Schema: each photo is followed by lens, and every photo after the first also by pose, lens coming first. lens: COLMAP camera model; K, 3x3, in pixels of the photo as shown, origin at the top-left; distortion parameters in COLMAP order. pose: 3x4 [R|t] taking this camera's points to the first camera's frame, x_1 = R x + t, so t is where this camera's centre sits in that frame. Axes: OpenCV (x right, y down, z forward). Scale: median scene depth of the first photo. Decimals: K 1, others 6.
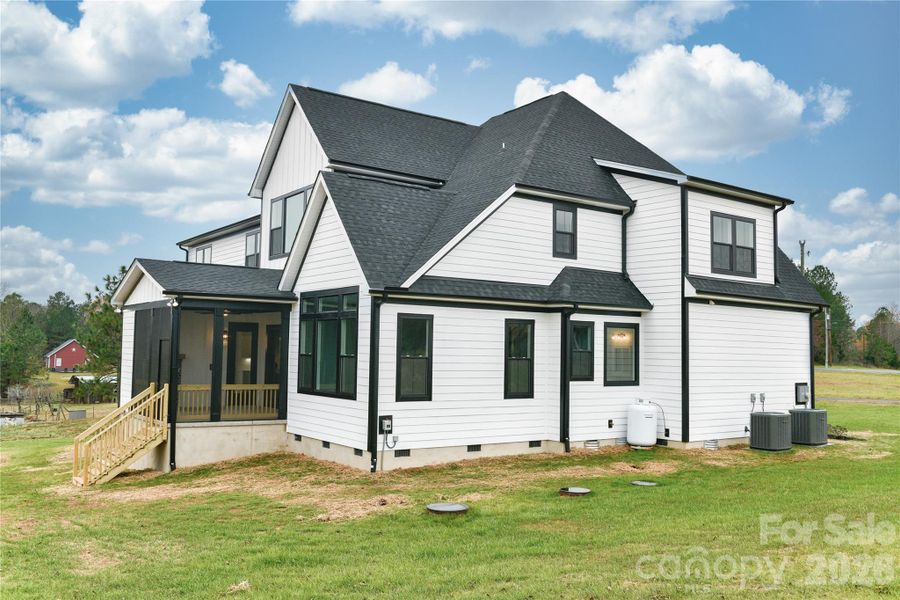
lens RADIAL K [[769.9, 0, 450.0], [0, 769.9, 300.0], [0, 0, 1]] dist [-0.003002, 0.000572]
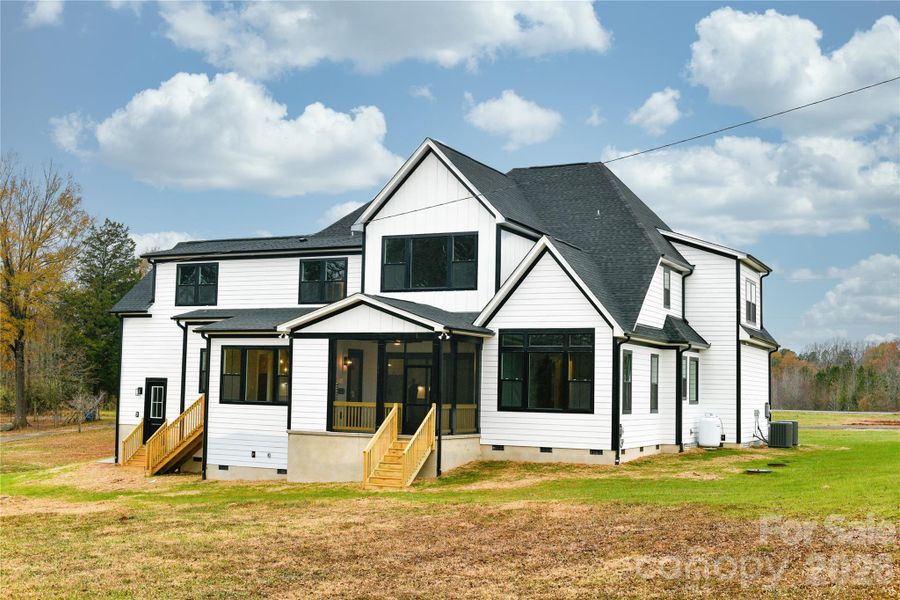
lens RADIAL K [[1054.7, 0, 450.0], [0, 1054.7, 300.0], [0, 0, 1]] dist [0.030486, 0.019789]
pose [[0.880177, 0.039717, 0.472982, -1.061920], [-0.037268, 0.999199, -0.014553, -0.028422], [-0.473181, -0.004817, 0.880952, -0.440214]]
